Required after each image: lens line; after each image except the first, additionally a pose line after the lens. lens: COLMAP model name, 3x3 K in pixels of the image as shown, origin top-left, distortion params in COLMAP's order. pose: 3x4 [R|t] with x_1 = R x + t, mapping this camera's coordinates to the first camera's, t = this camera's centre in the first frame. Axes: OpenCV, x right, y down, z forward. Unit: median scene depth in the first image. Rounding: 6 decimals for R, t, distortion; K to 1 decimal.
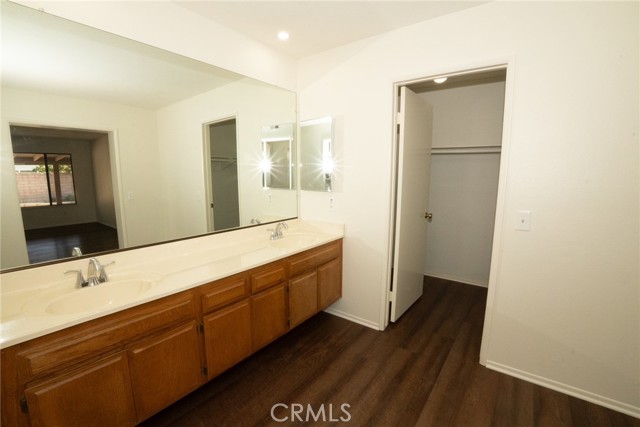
lens RADIAL K [[278.9, 0, 320.0], [0, 278.9, 213.5], [0, 0, 1]] dist [-0.045505, 0.000086]
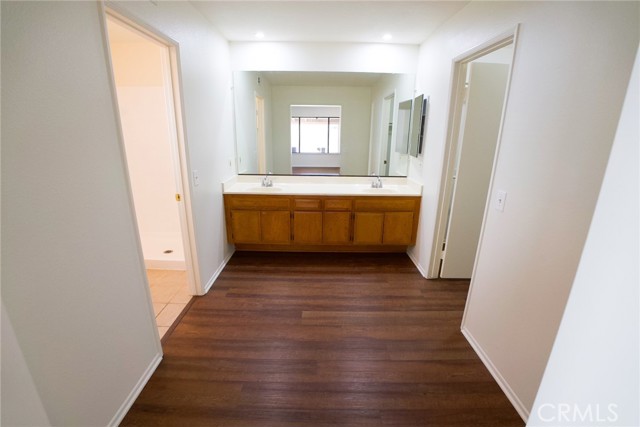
lens RADIAL K [[278.9, 0, 320.0], [0, 278.9, 213.5], [0, 0, 1]] dist [-0.045505, 0.000086]
pose [[0.607198, 0.235912, -0.758720, 0.935256], [-0.125599, 0.971397, 0.201525, -0.036553], [0.784561, -0.027071, 0.619461, -0.104283]]
